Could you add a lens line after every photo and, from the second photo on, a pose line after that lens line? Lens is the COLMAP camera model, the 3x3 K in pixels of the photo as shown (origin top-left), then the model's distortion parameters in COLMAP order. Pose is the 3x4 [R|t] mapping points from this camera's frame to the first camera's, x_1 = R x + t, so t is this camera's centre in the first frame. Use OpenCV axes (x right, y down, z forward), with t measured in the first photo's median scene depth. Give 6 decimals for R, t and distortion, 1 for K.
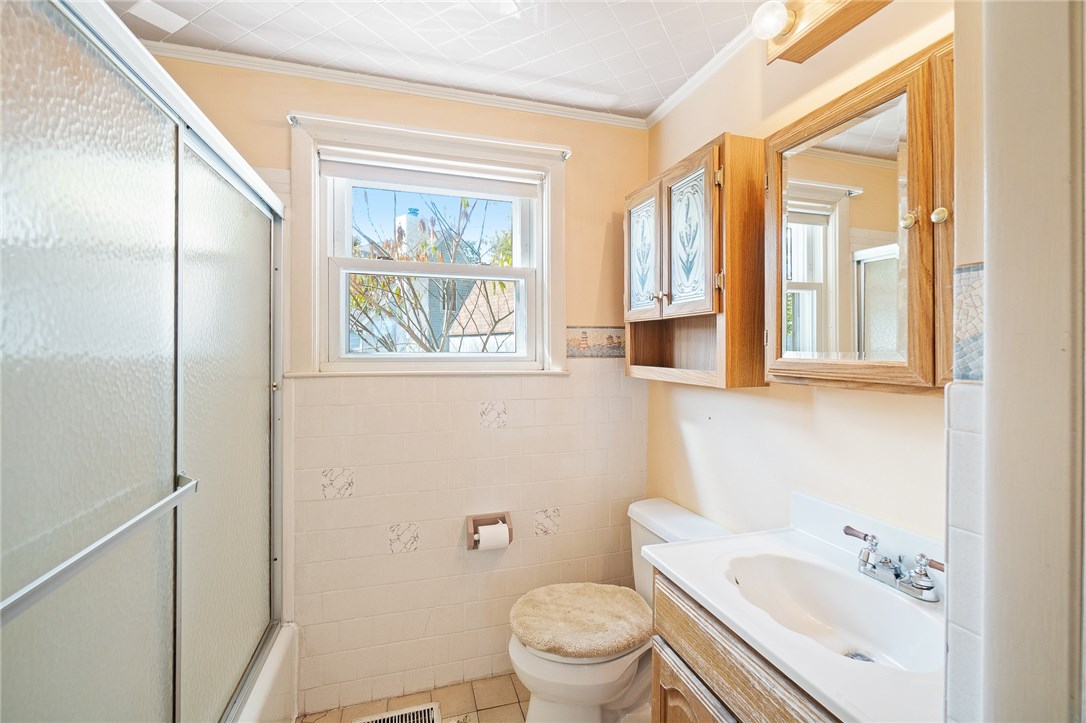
lens RADIAL K [[460.4, 0, 542.4], [0, 460.4, 356.6], [0, 0, 1]] dist [-0.001437, -0.000304]
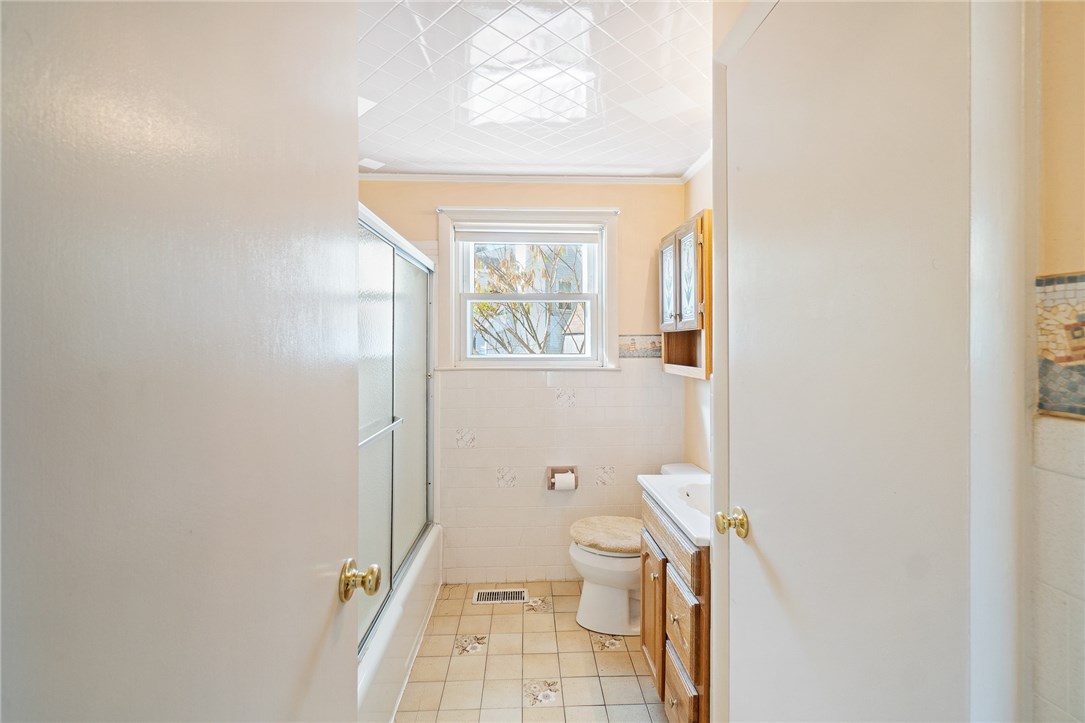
lens RADIAL K [[488.6, 0, 541.9], [0, 488.6, 351.7], [0, 0, 1]] dist [-0.000524, 0.000492]
pose [[0.965334, -0.001224, -0.261014, 0.229162], [0.000794, 0.999998, -0.001750, -0.014682], [0.261016, 0.001482, 0.965333, -0.512807]]
